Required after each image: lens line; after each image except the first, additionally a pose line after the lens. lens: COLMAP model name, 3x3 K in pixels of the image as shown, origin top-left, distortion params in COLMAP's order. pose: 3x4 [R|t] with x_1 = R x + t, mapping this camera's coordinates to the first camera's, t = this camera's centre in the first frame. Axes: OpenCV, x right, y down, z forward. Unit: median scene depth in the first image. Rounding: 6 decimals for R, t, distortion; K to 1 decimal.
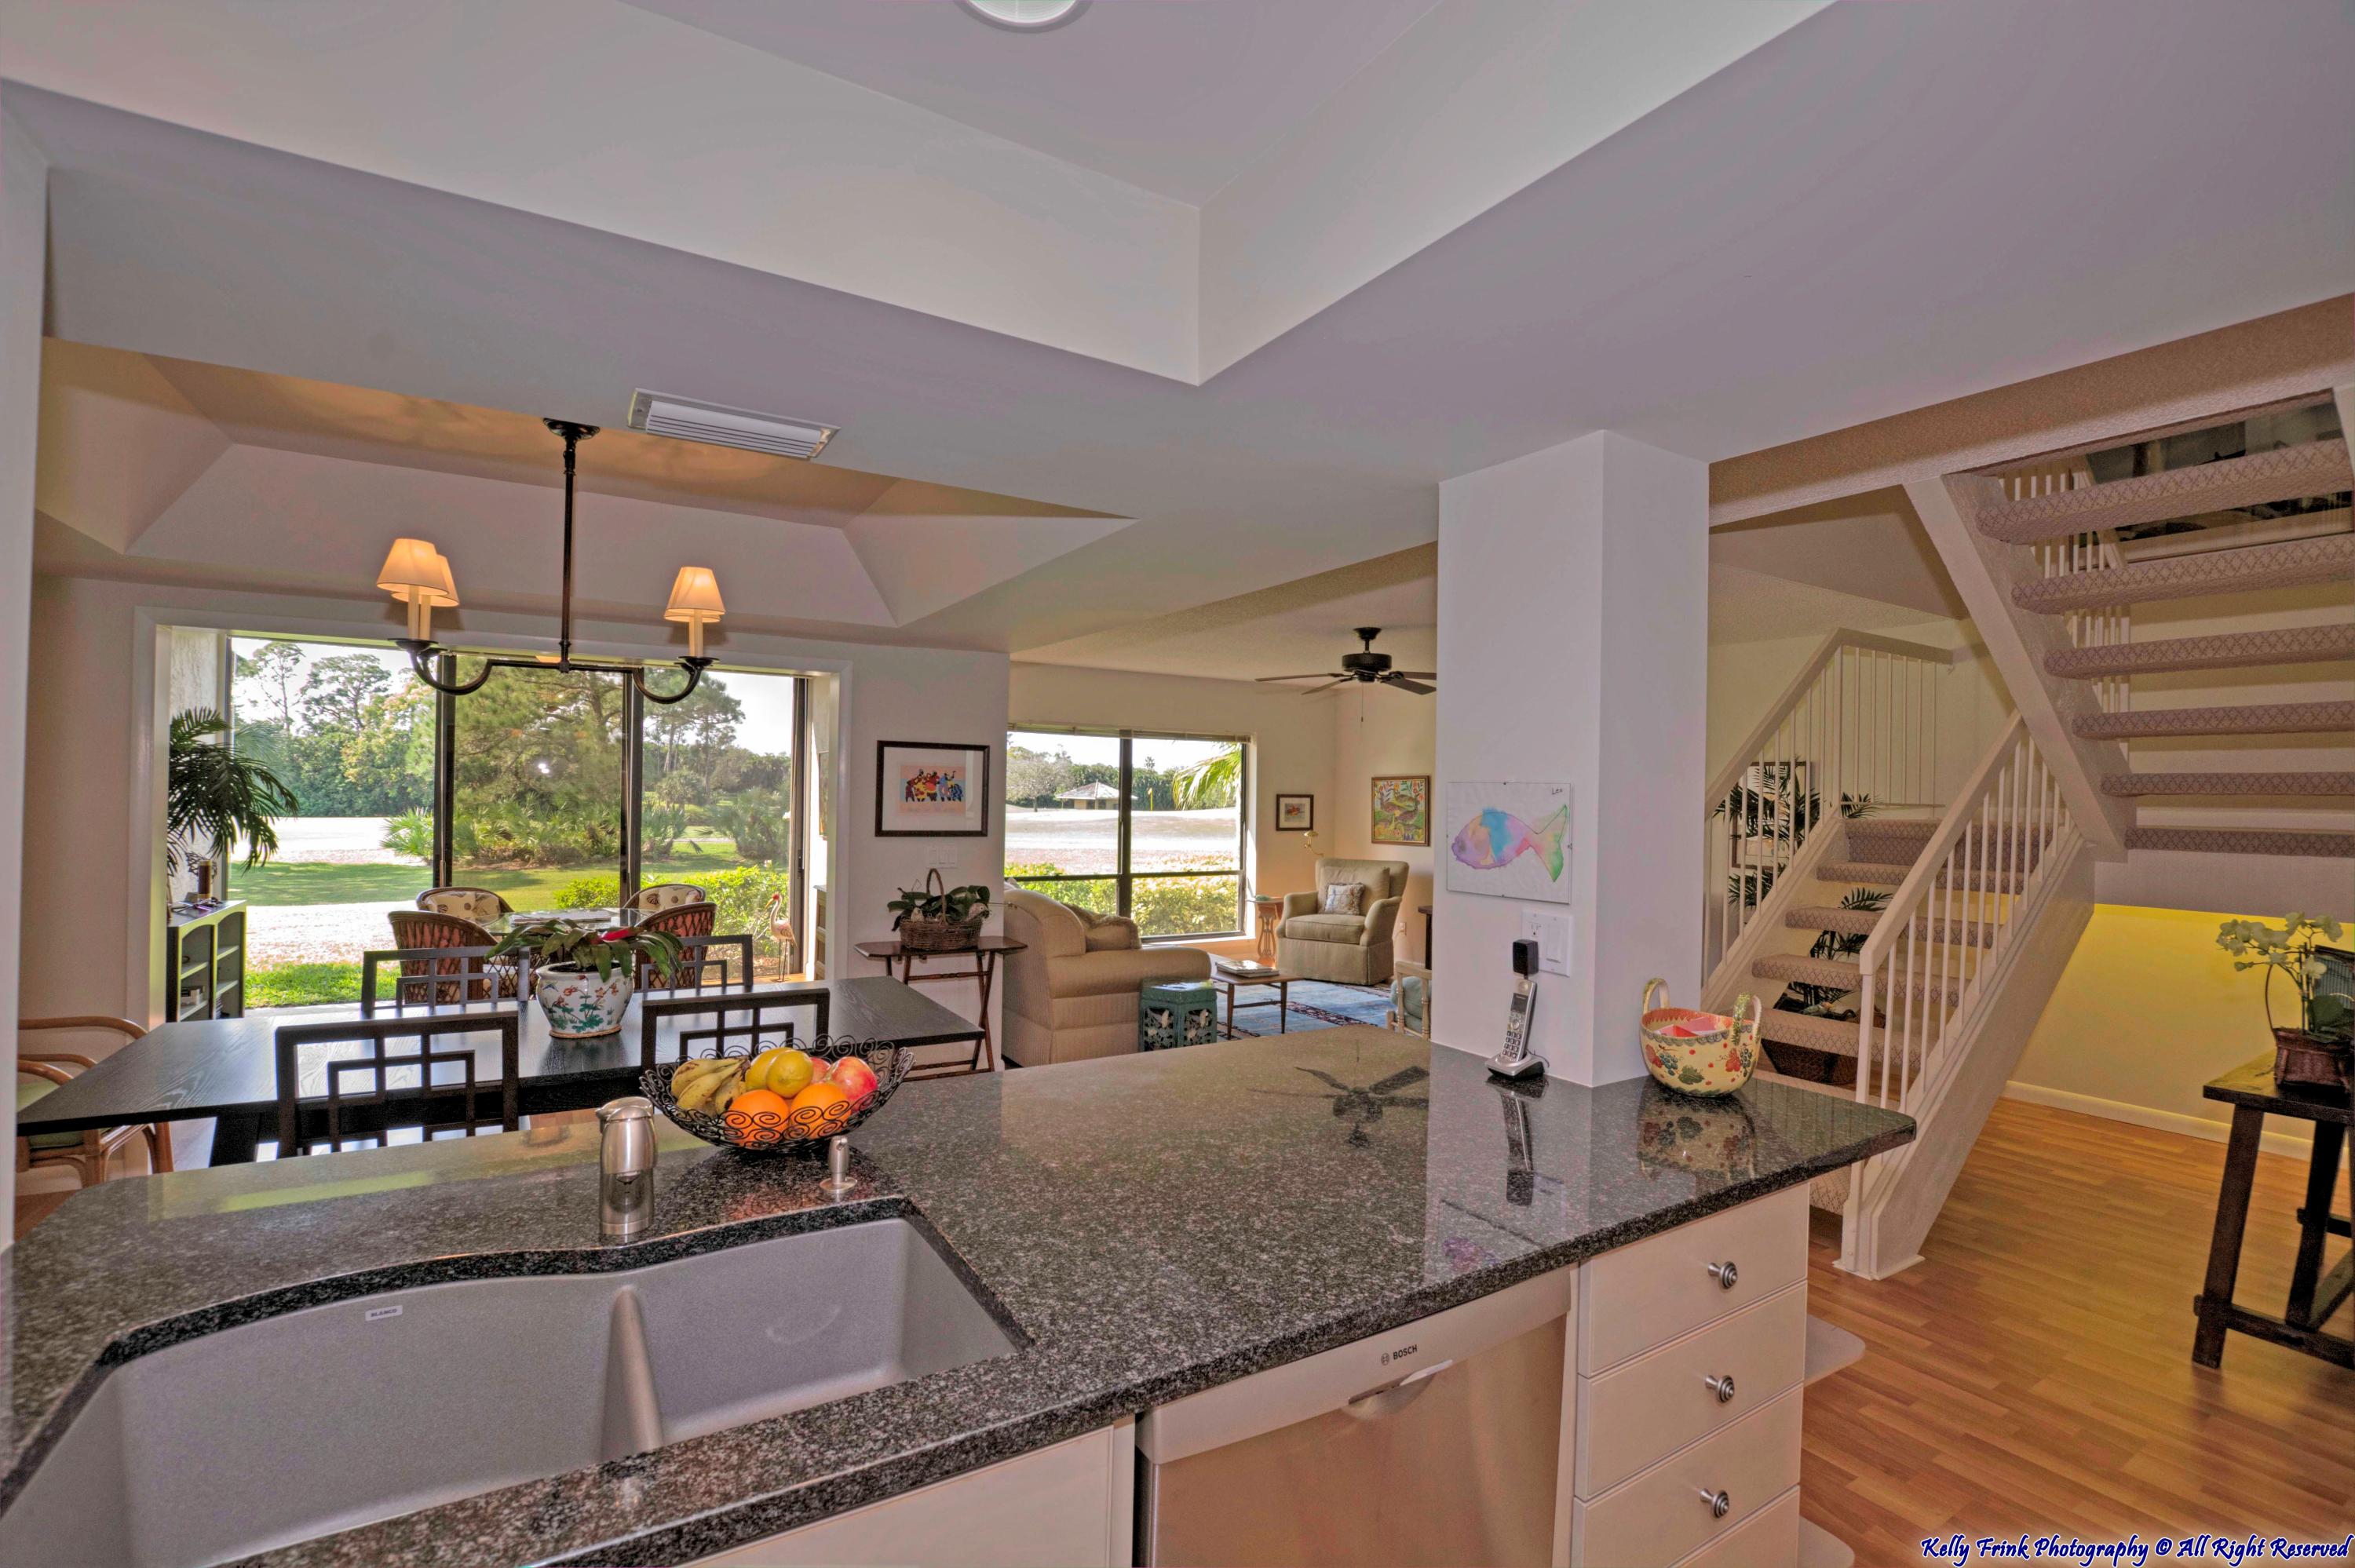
lens RADIAL K [[1050.7, 0, 1177.5], [0, 1050.7, 784.0], [0, 0, 1]] dist [-0.002410, -0.000233]
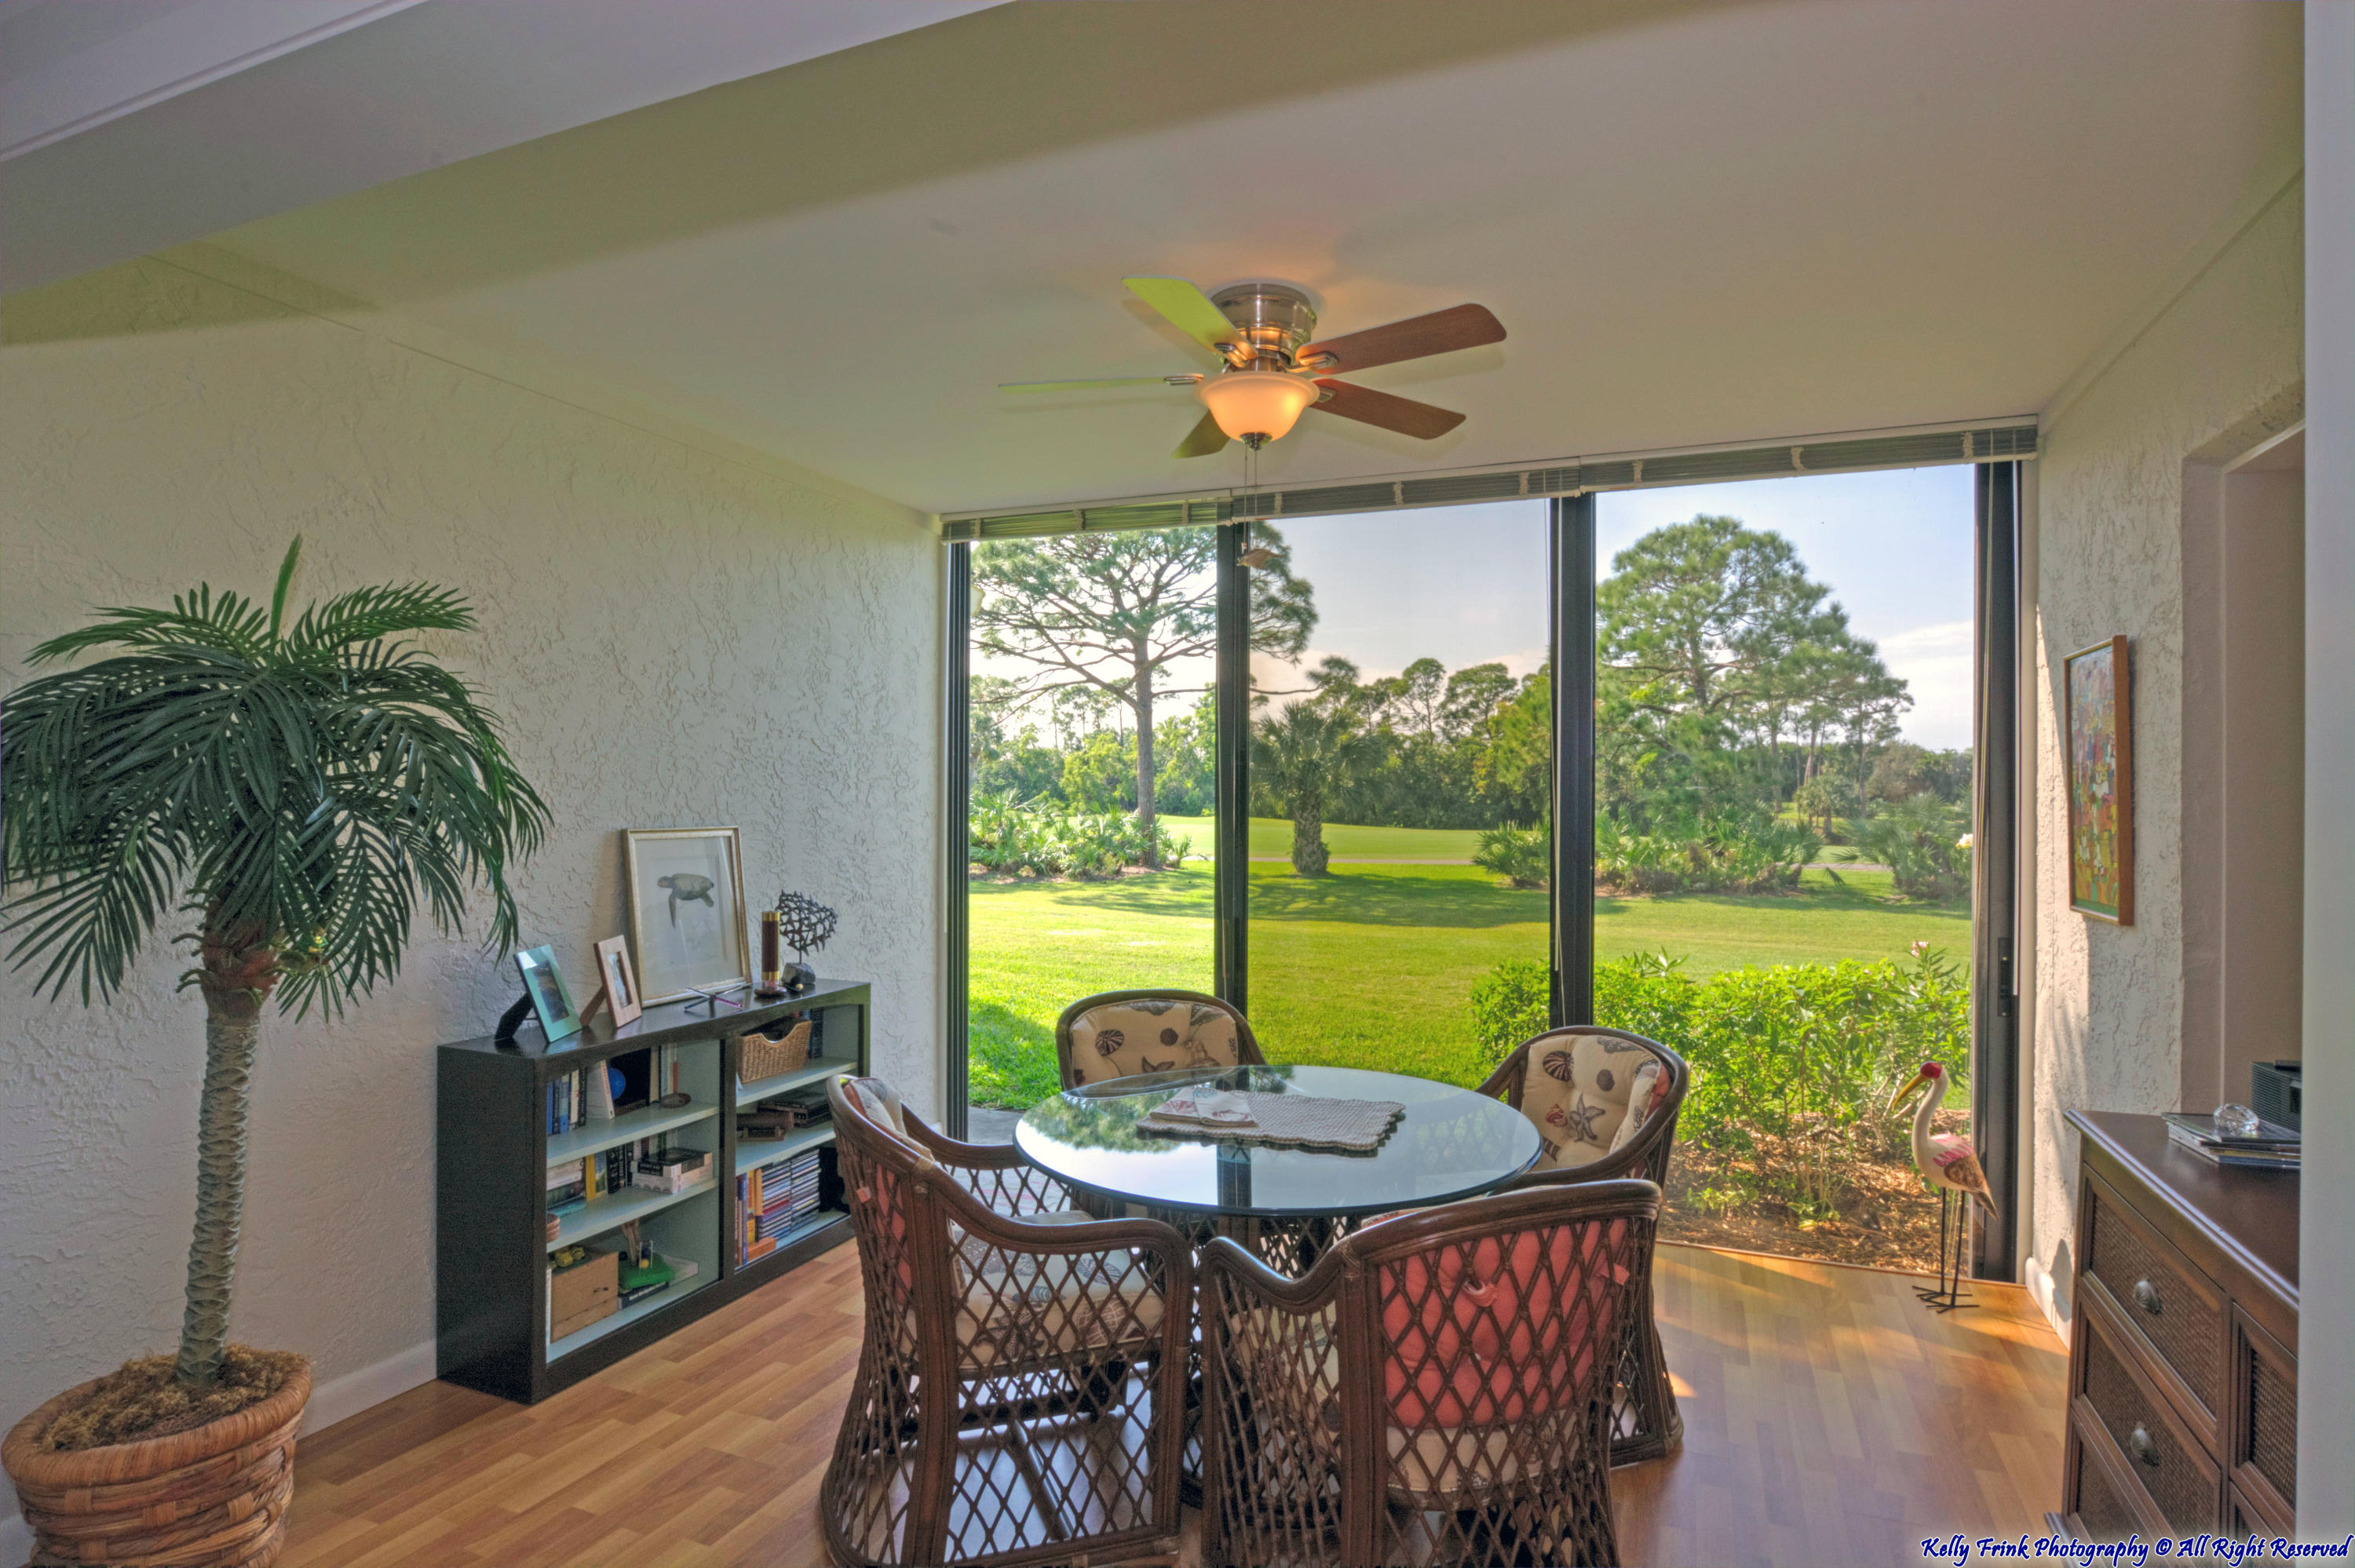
lens RADIAL K [[1208.0, 0, 1176.9], [0, 1208.0, 801.6], [0, 0, 1]] dist [-0.000295, -0.000147]
pose [[0.588534, -0.008616, -0.808427, -0.048221], [0.013372, 0.999910, -0.000922, 0.003039], [0.808362, -0.010268, 0.588596, 0.133192]]
